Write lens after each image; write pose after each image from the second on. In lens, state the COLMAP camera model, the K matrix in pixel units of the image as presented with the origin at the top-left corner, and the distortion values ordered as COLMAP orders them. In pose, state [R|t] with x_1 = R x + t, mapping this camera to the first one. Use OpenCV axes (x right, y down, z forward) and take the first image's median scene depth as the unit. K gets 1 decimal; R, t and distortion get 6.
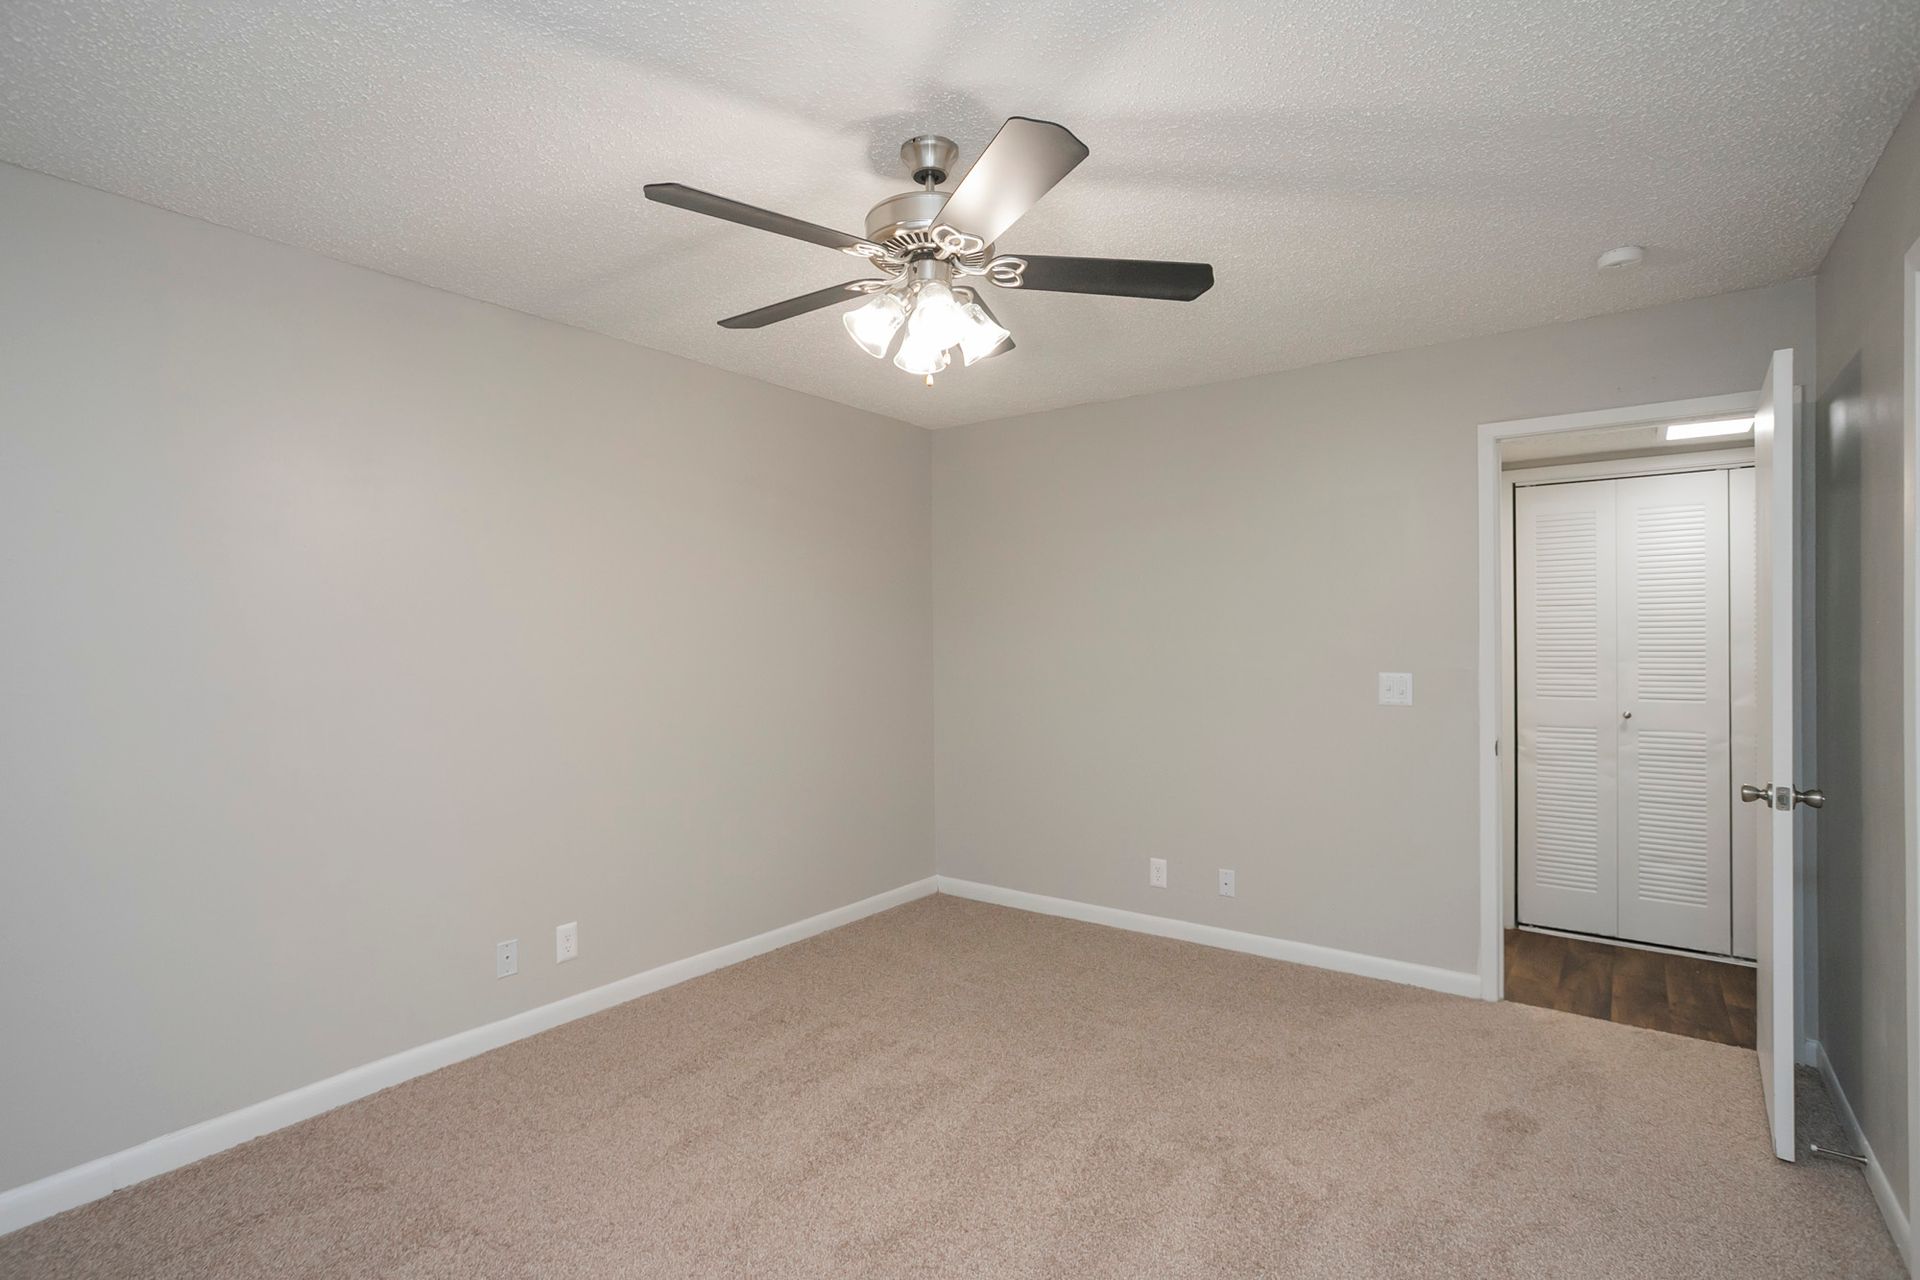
lens RADIAL K [[929.0, 0, 967.4], [0, 929.0, 649.8], [0, 0, 1]] dist [-0.033461, 0.020505]
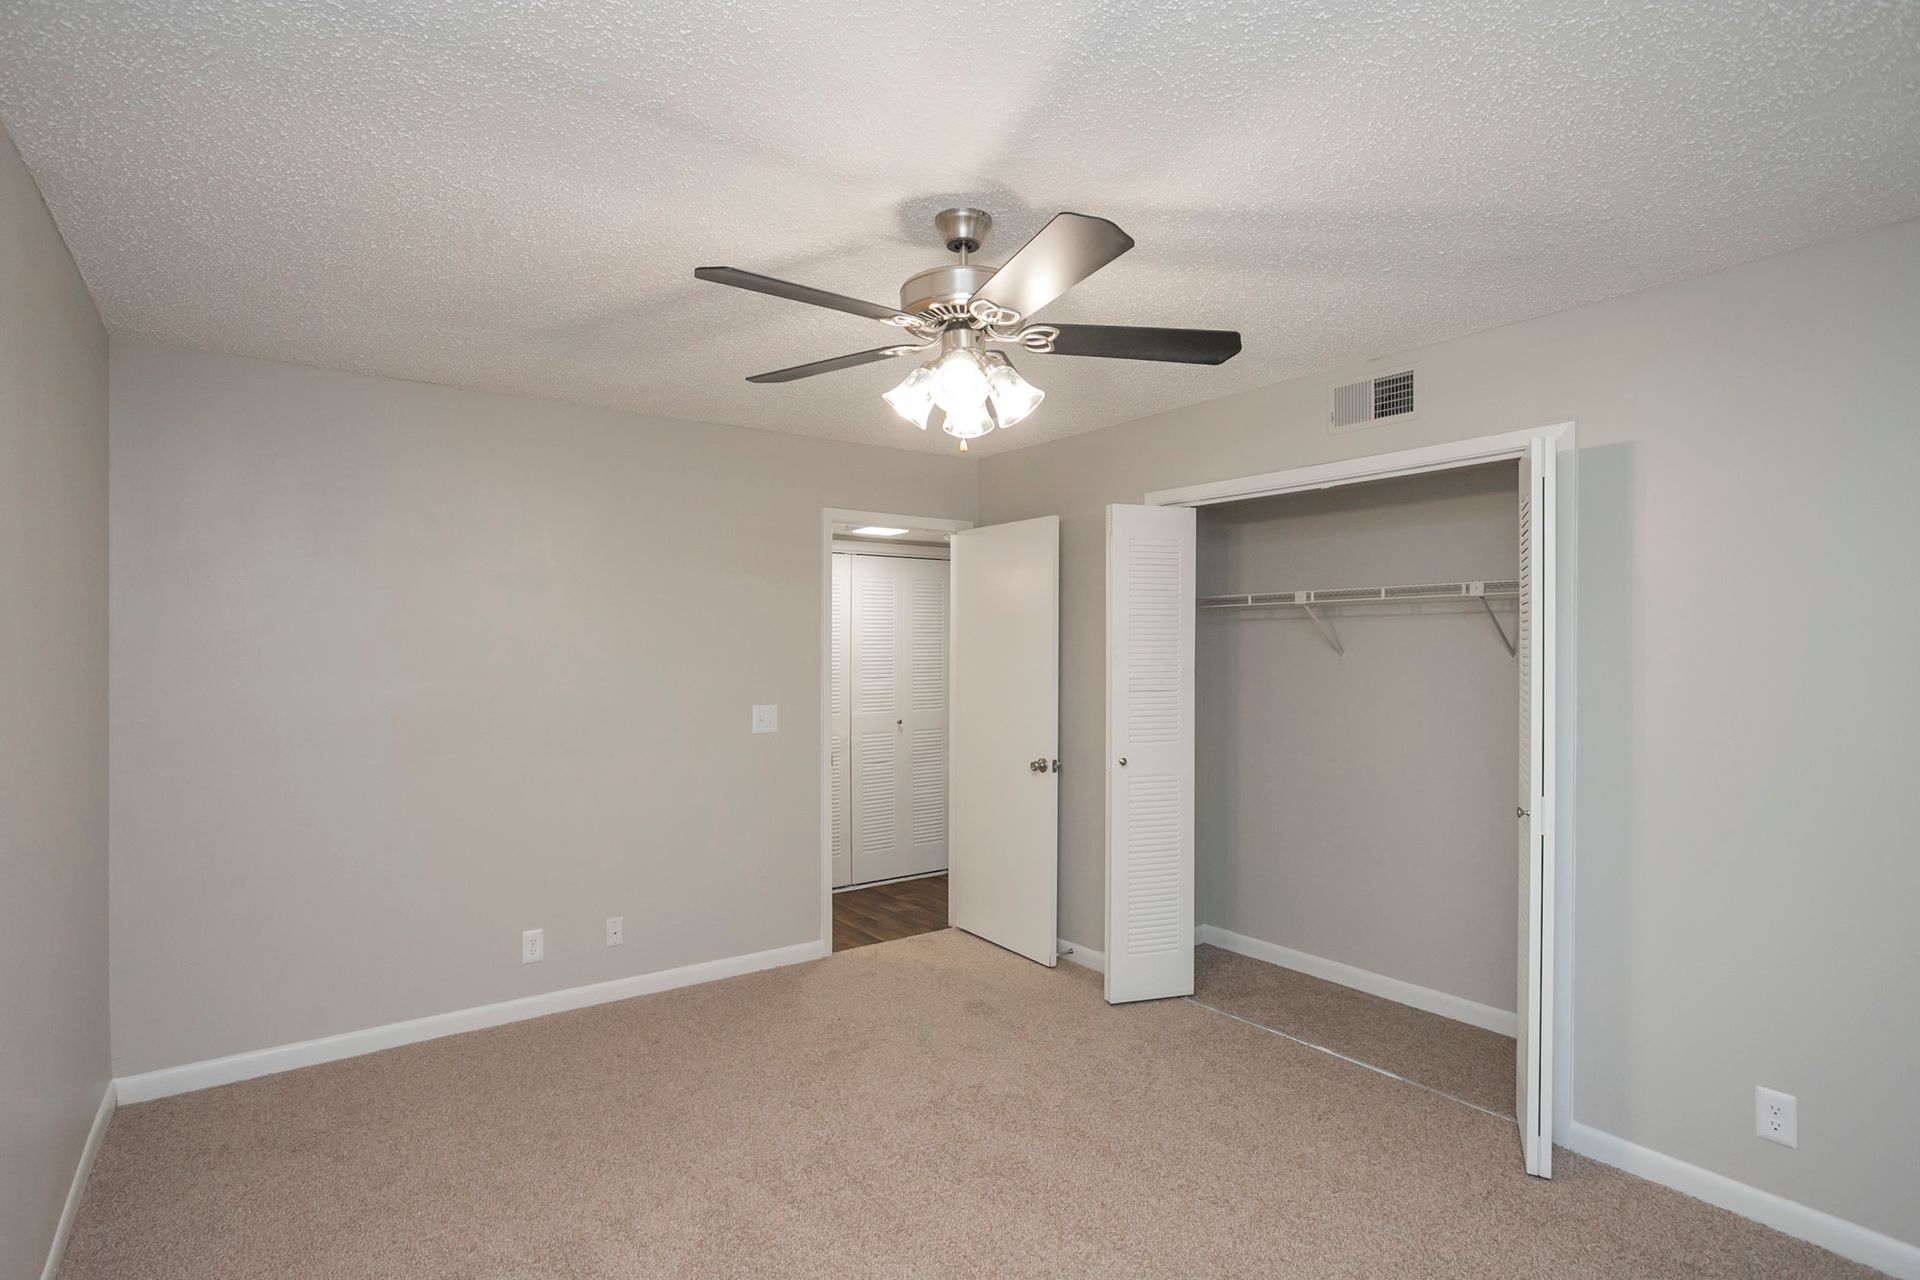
lens RADIAL K [[929.0, 0, 967.4], [0, 929.0, 649.8], [0, 0, 1]] dist [-0.033461, 0.020505]
pose [[0.292789, 0.008232, 0.956142, -0.622445], [0.005322, 0.999933, -0.010239, -0.034424], [-0.956162, 0.008087, 0.292726, 0.429741]]
